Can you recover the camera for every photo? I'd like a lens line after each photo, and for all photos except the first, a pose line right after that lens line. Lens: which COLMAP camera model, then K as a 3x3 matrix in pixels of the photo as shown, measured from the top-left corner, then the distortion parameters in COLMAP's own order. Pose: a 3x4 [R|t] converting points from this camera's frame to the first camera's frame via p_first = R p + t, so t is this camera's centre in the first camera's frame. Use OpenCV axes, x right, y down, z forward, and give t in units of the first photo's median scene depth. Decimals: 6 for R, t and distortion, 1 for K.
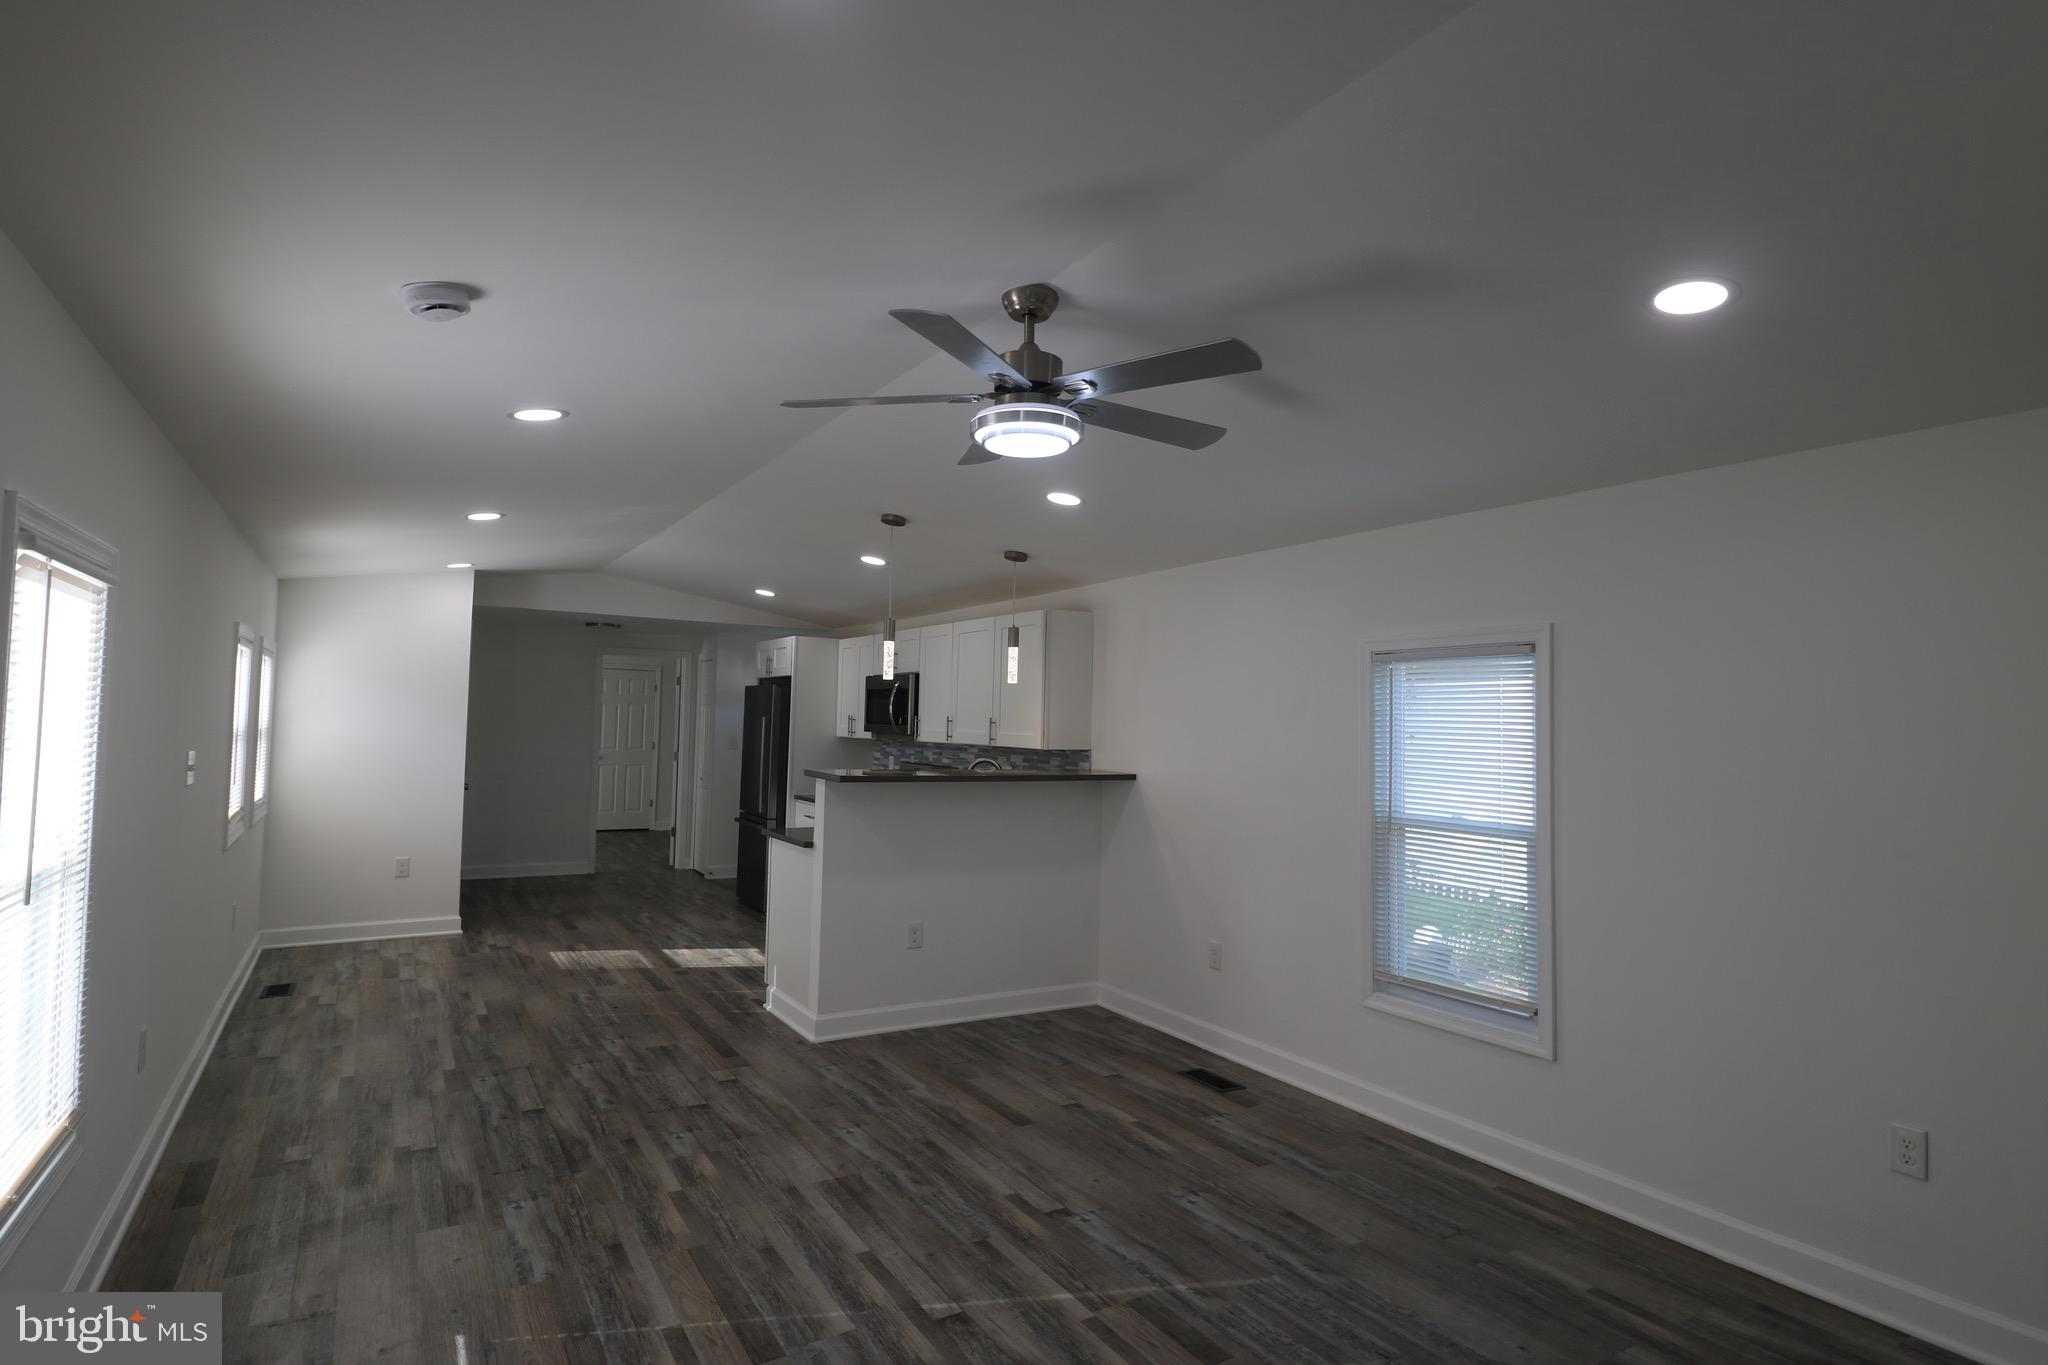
lens RADIAL K [[1079.5, 0, 1019.2], [0, 1079.5, 671.4], [0, 0, 1]] dist [-0.012749, -0.000854]
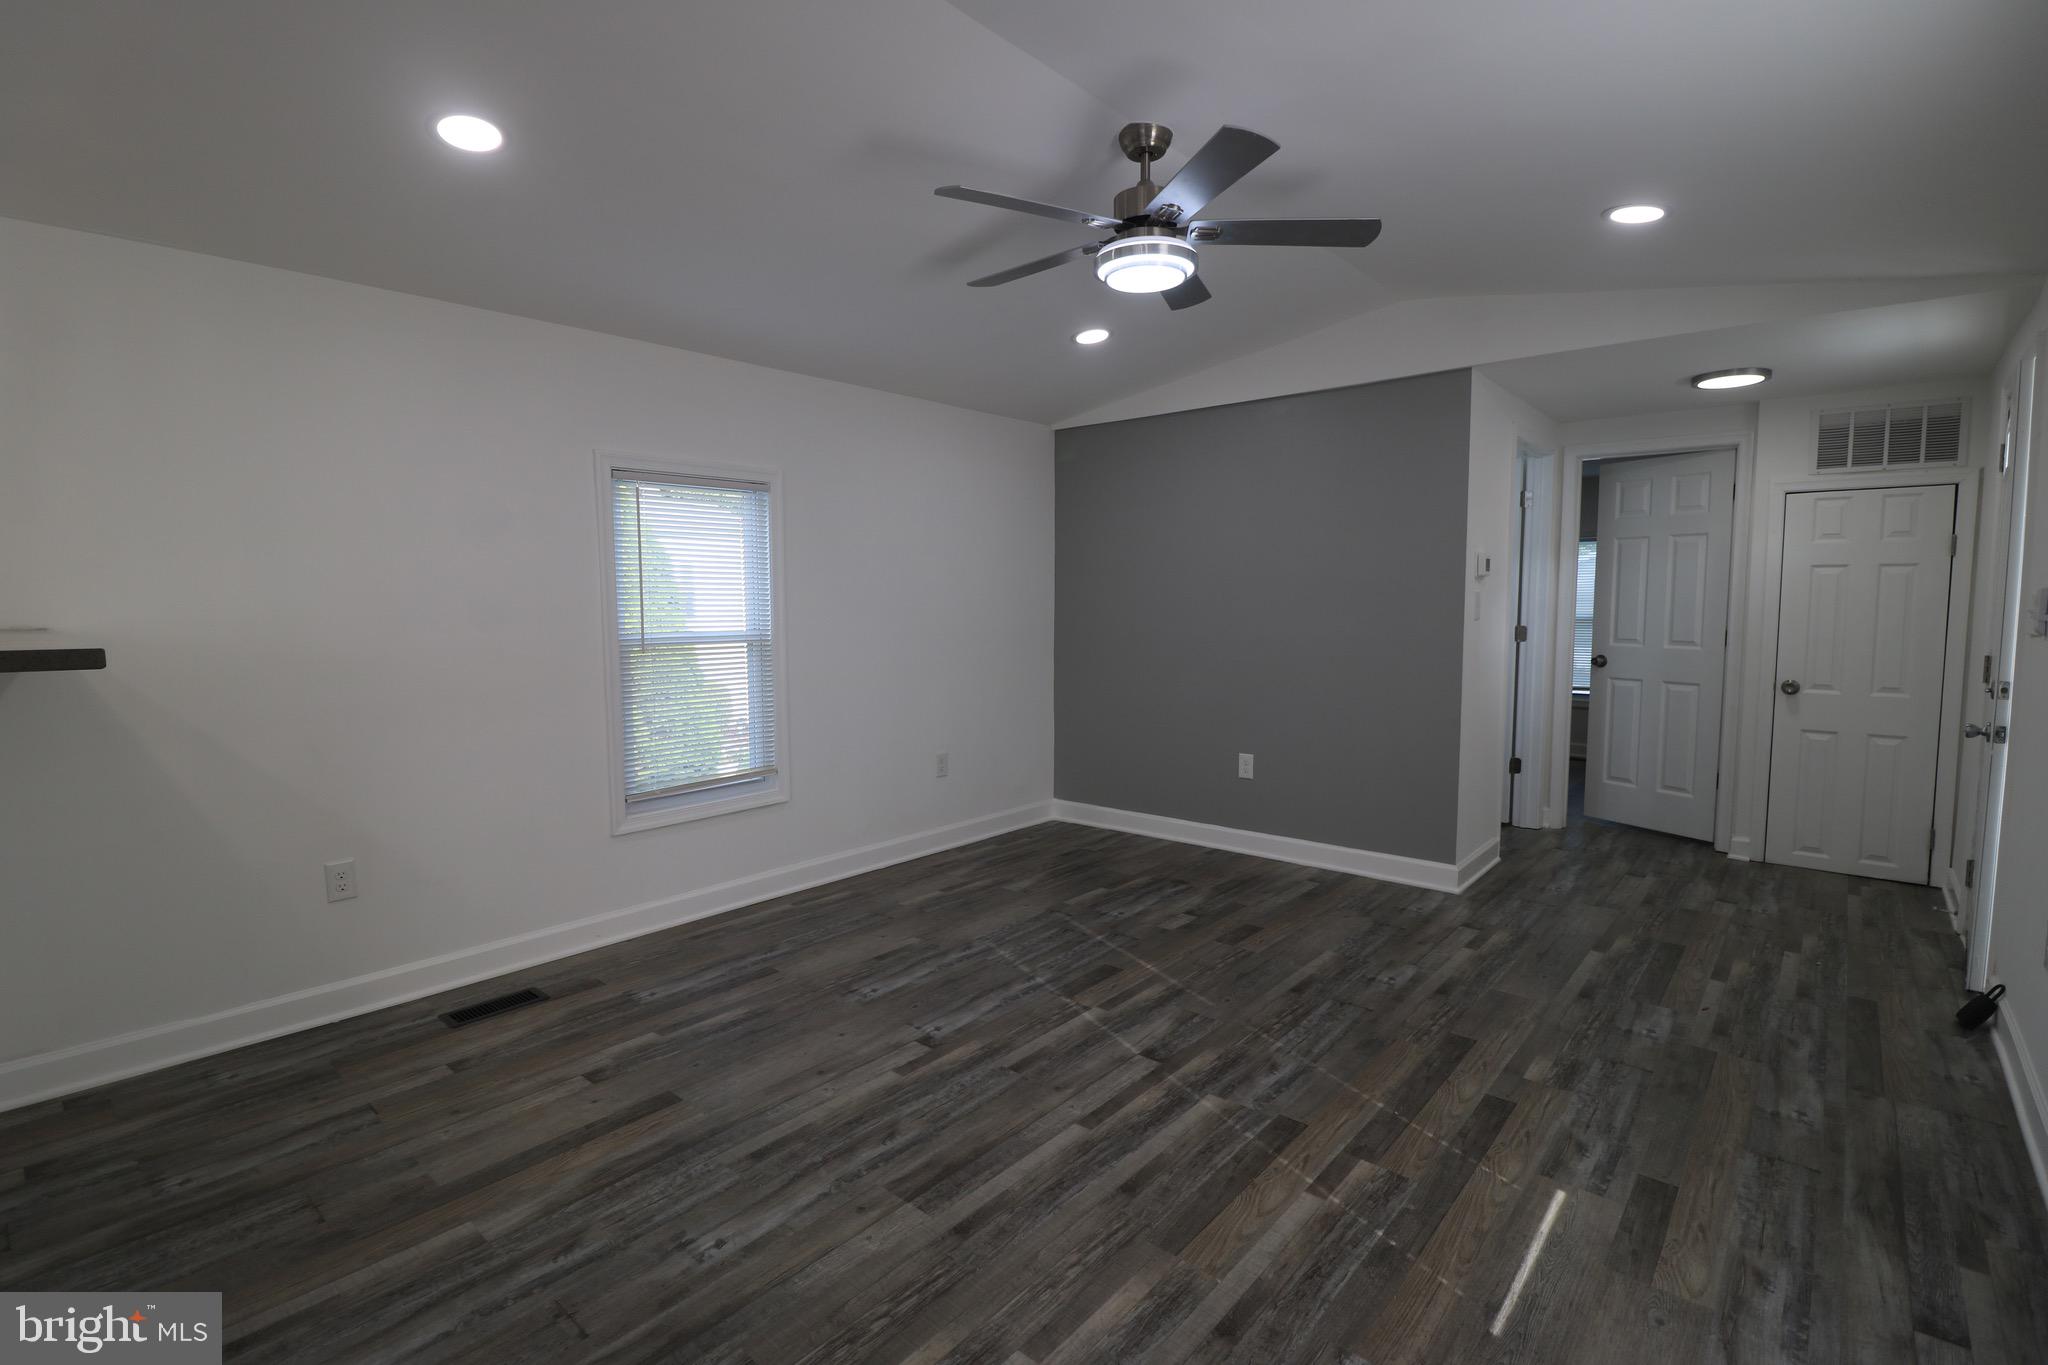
lens RADIAL K [[962.5, 0, 1013.9], [0, 962.5, 678.3], [0, 0, 1]] dist [-0.000212, -0.012330]
pose [[-0.315268, -0.100539, 0.943662, -0.710992], [-0.049000, 0.994771, 0.089614, 0.086603], [-0.947737, -0.017987, -0.318546, 1.110217]]
